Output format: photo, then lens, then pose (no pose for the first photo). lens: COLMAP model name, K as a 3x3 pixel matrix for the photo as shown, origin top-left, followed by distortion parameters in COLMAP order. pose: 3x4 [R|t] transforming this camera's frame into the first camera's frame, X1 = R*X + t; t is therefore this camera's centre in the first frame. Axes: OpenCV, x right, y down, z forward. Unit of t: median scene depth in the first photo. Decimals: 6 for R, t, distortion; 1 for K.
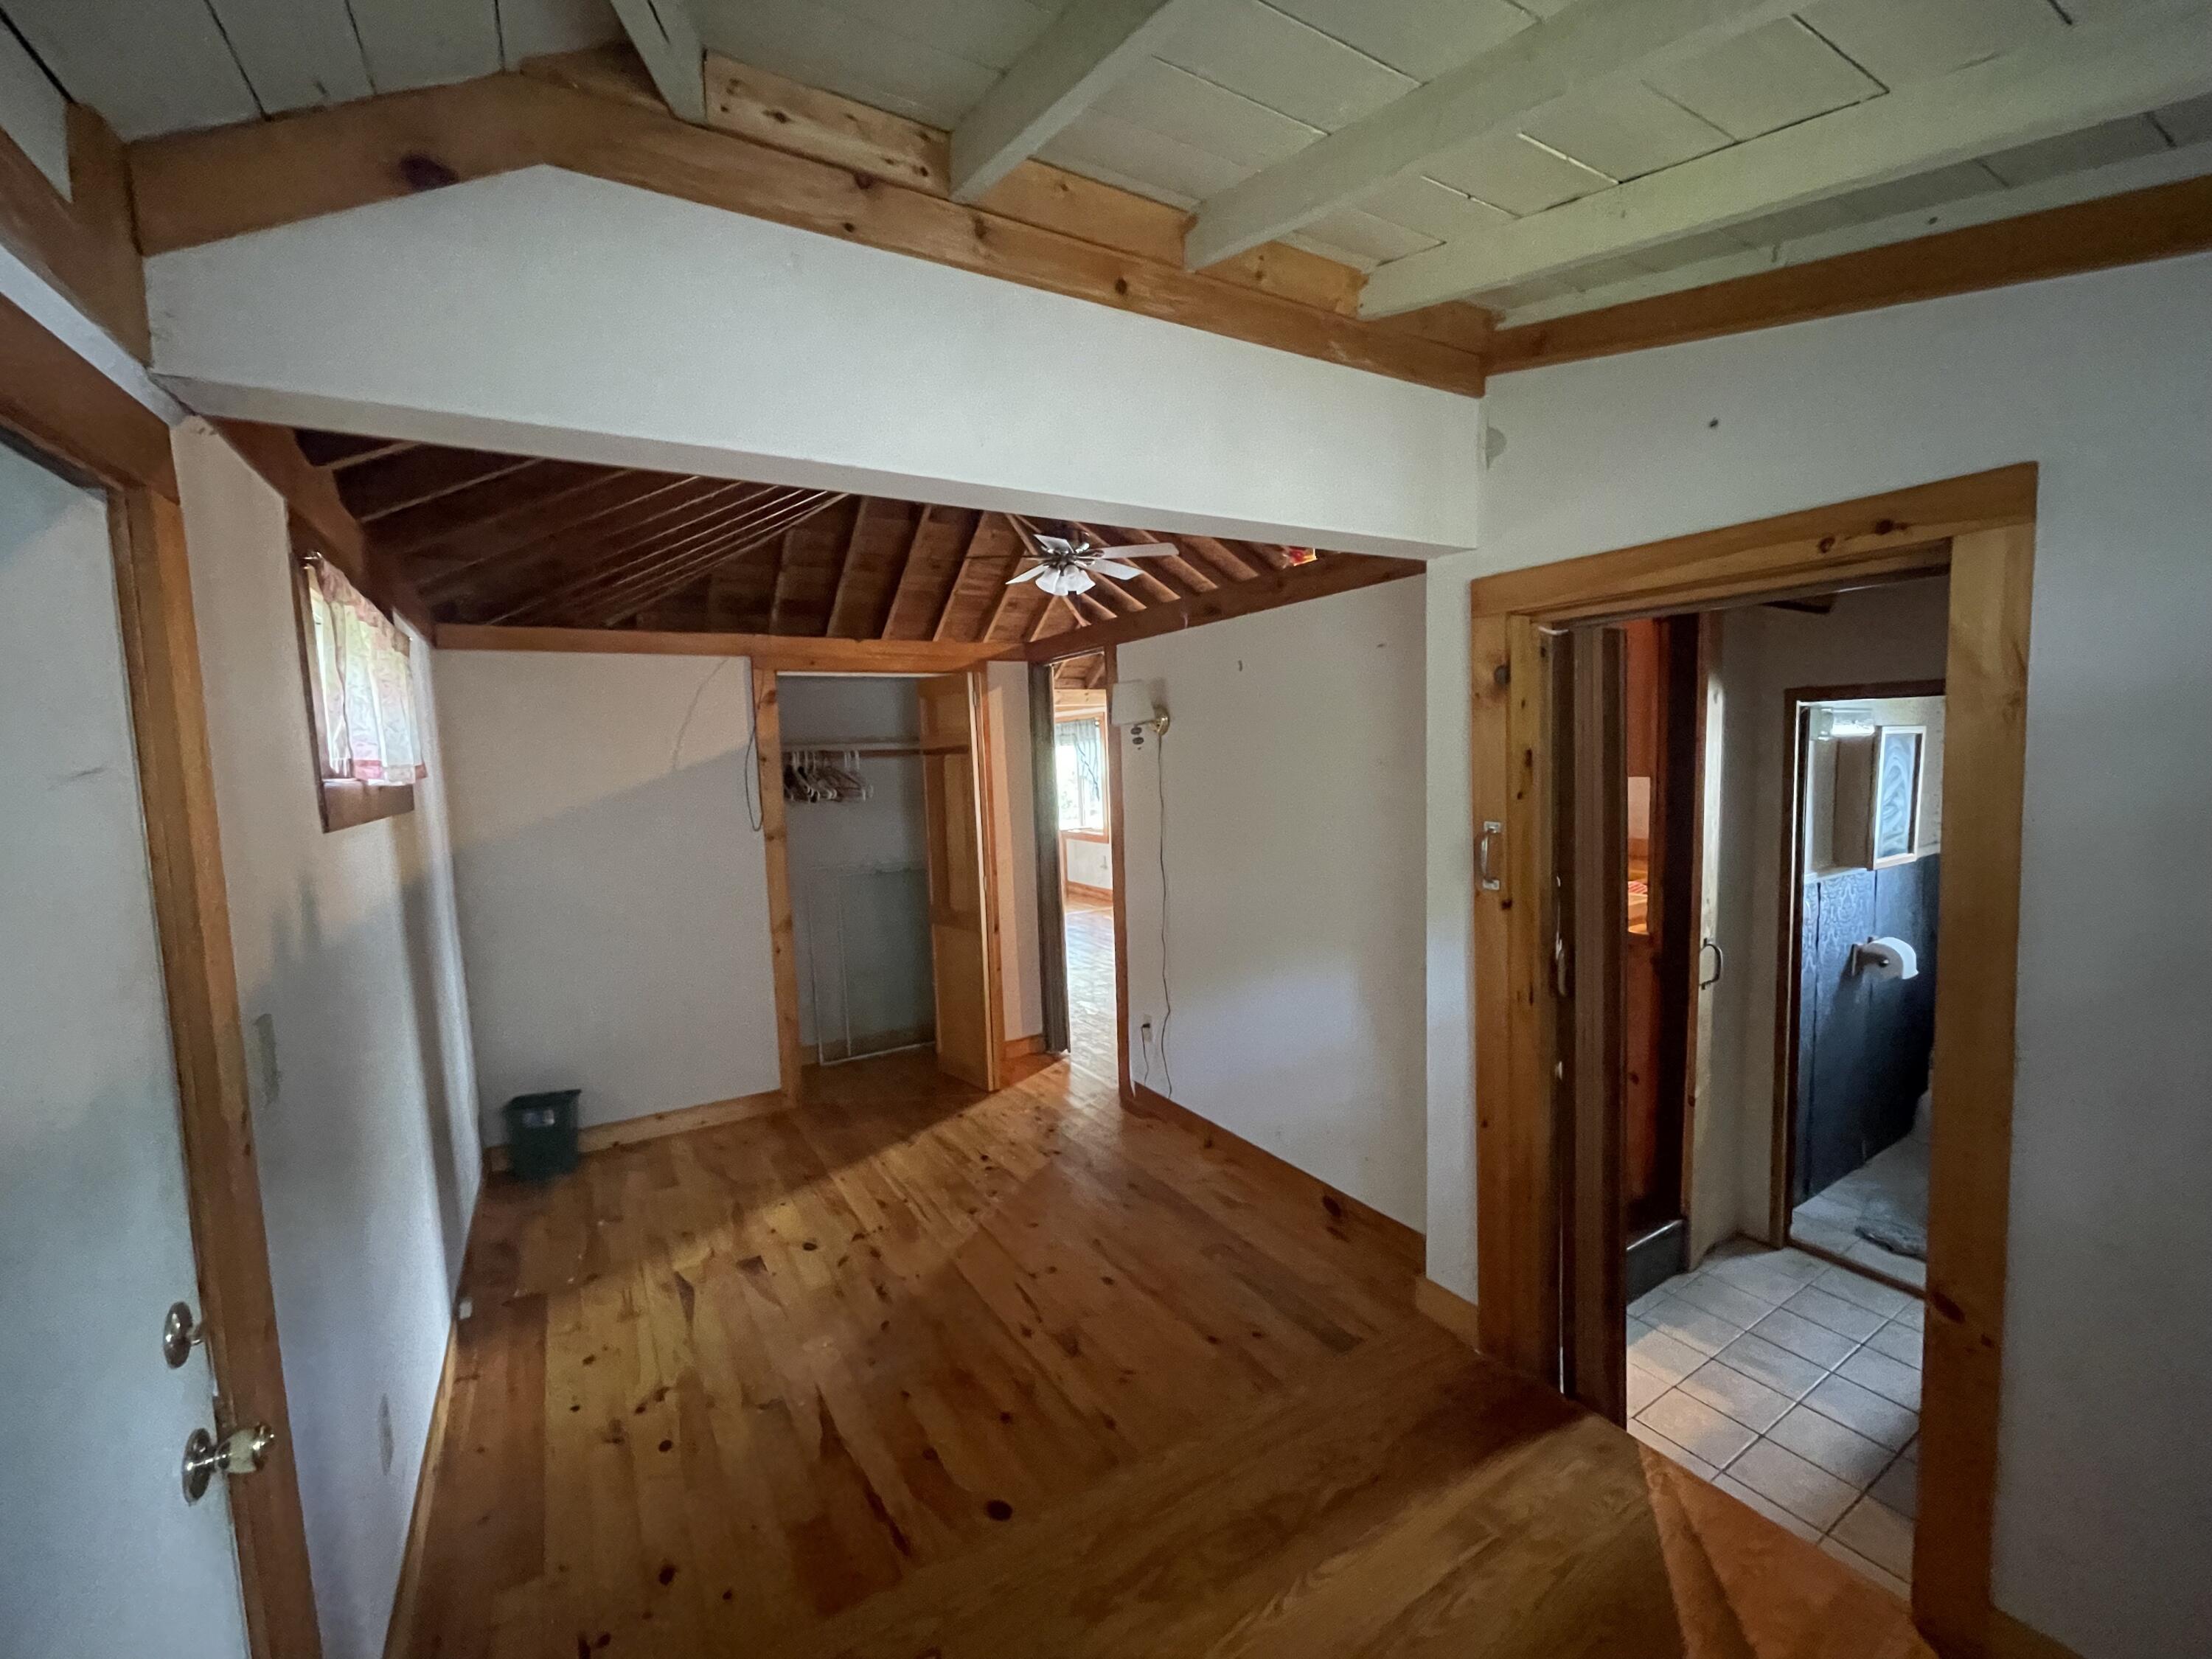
lens RADIAL K [[897.4, 0, 1096.3], [0, 897.4, 831.0], [0, 0, 1]] dist [-0.000333, 0.008183]
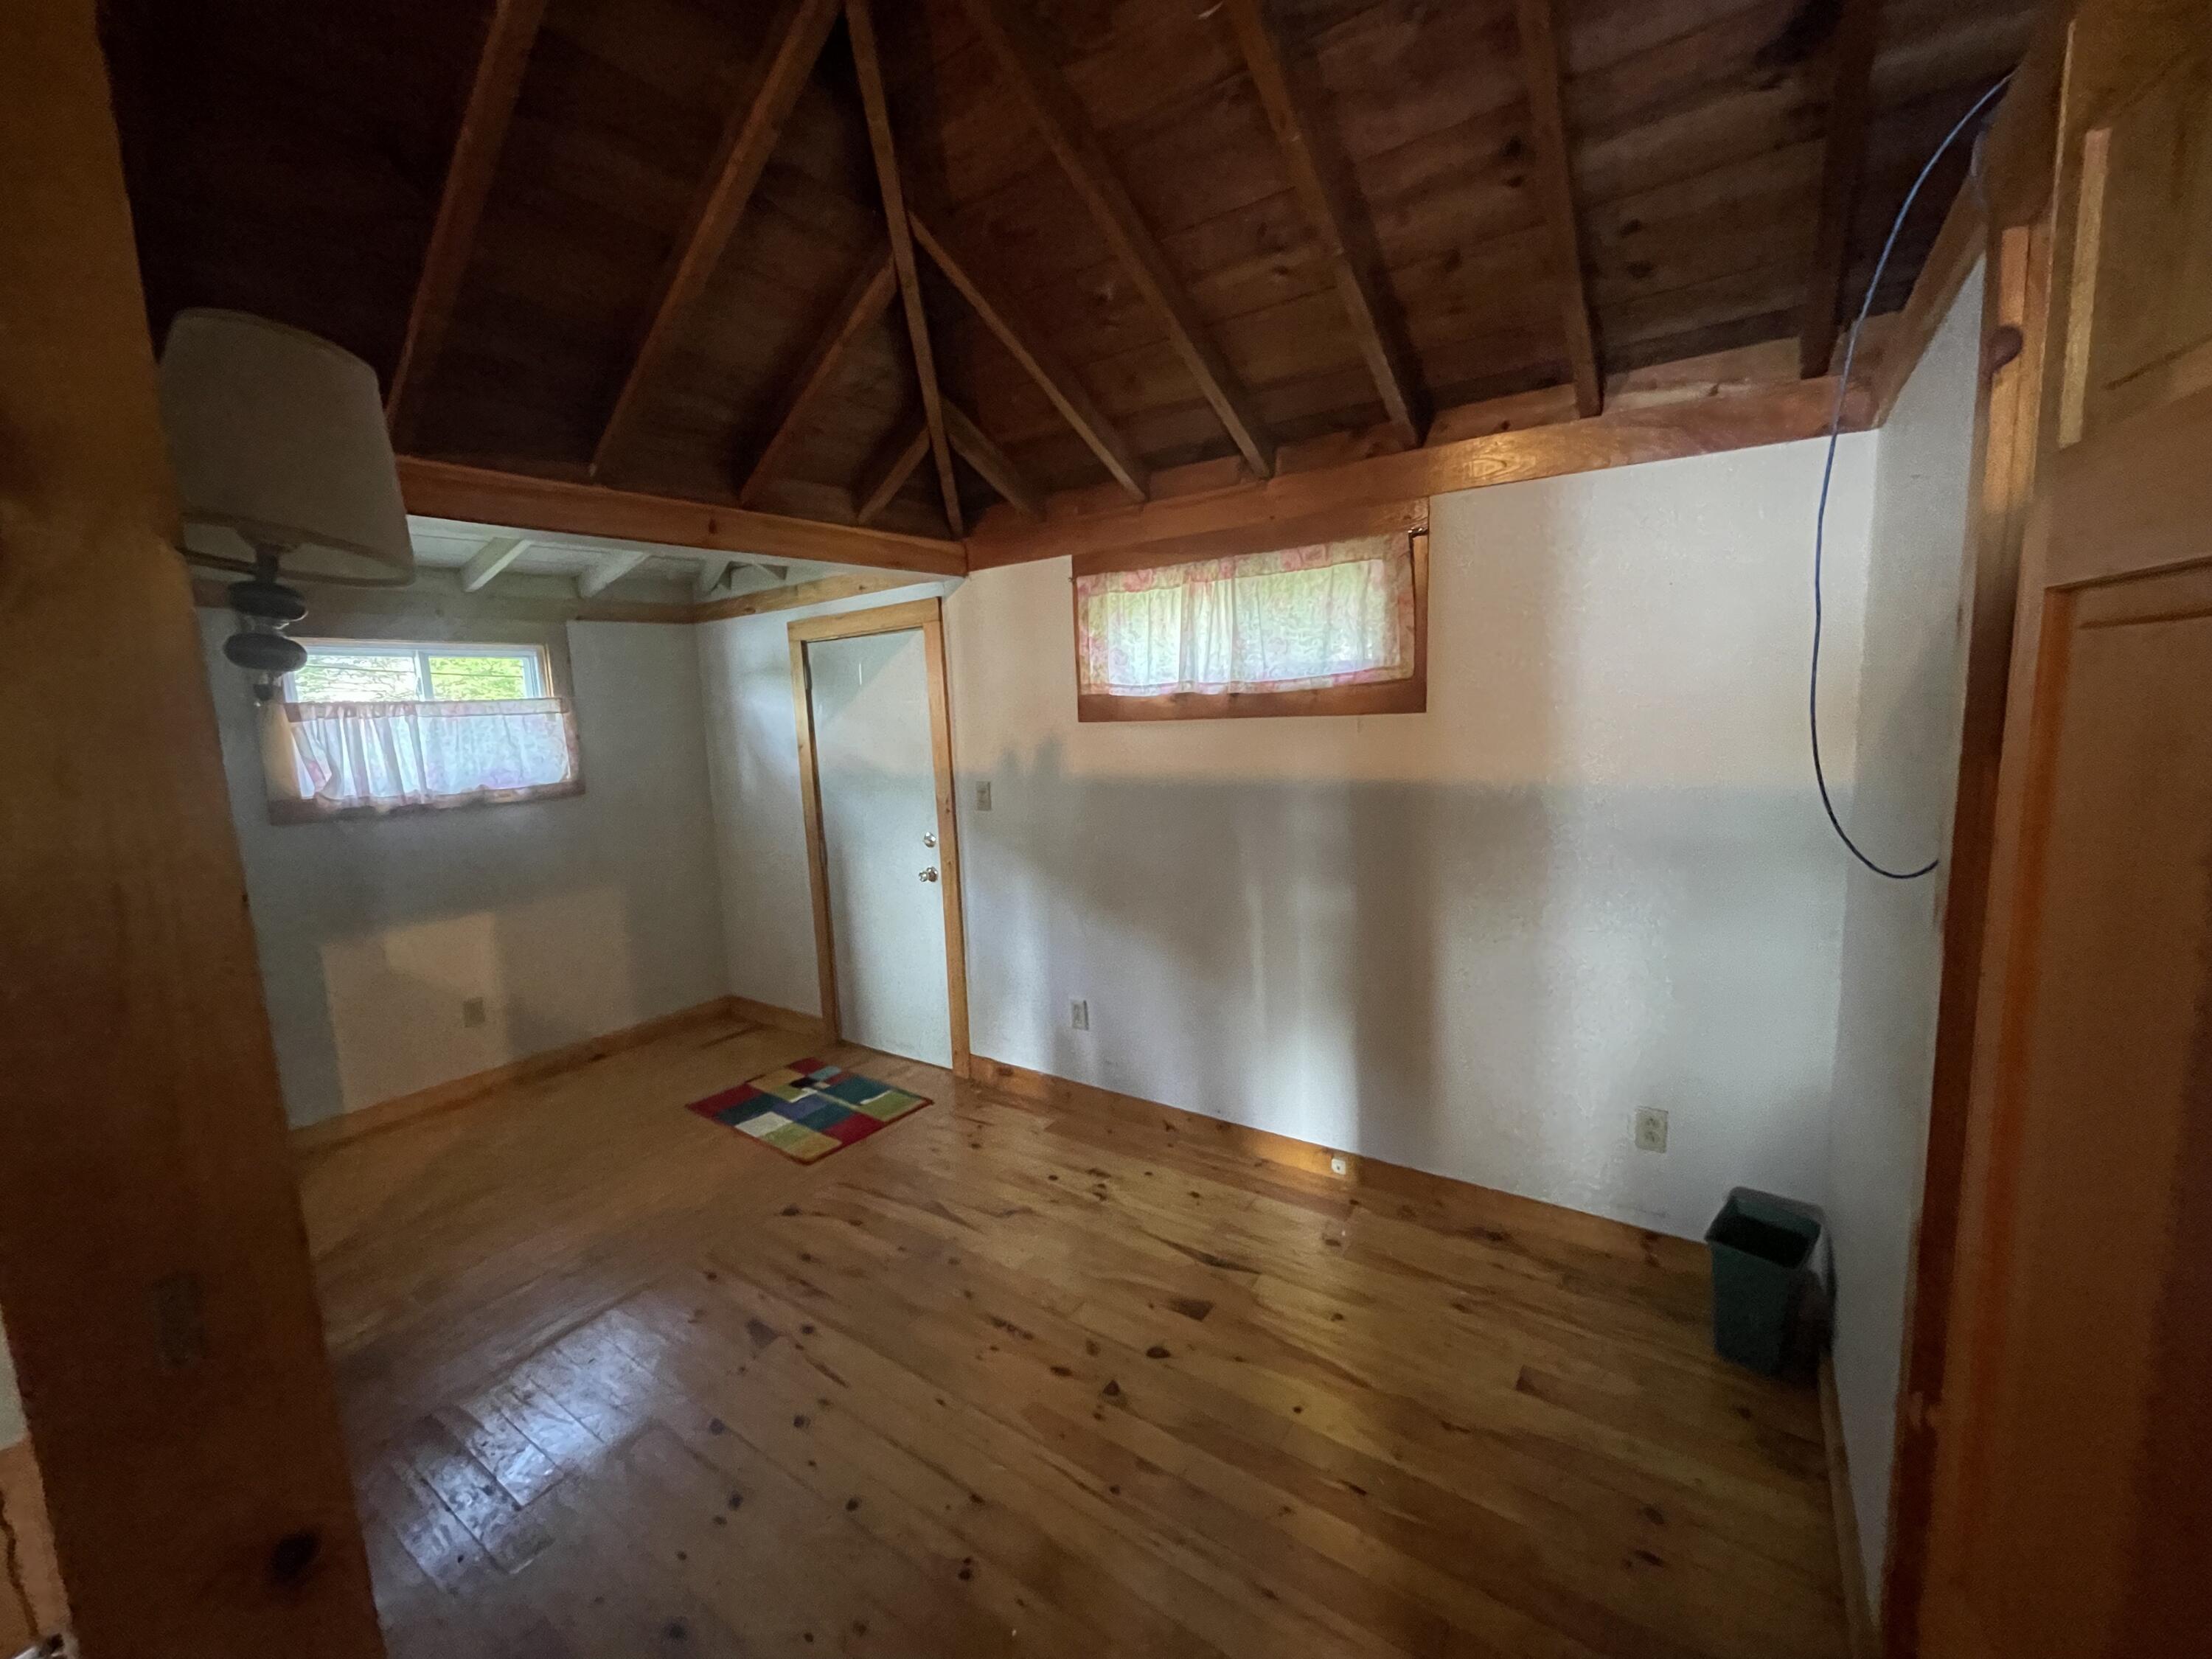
lens RADIAL K [[897.4, 0, 1096.3], [0, 897.4, 831.0], [0, 0, 1]] dist [-0.000333, 0.008183]
pose [[-0.911555, 0.141875, -0.385925, -0.064014], [0.046644, 0.968207, 0.245764, -0.165777], [0.408523, 0.206026, -0.889192, 1.942636]]
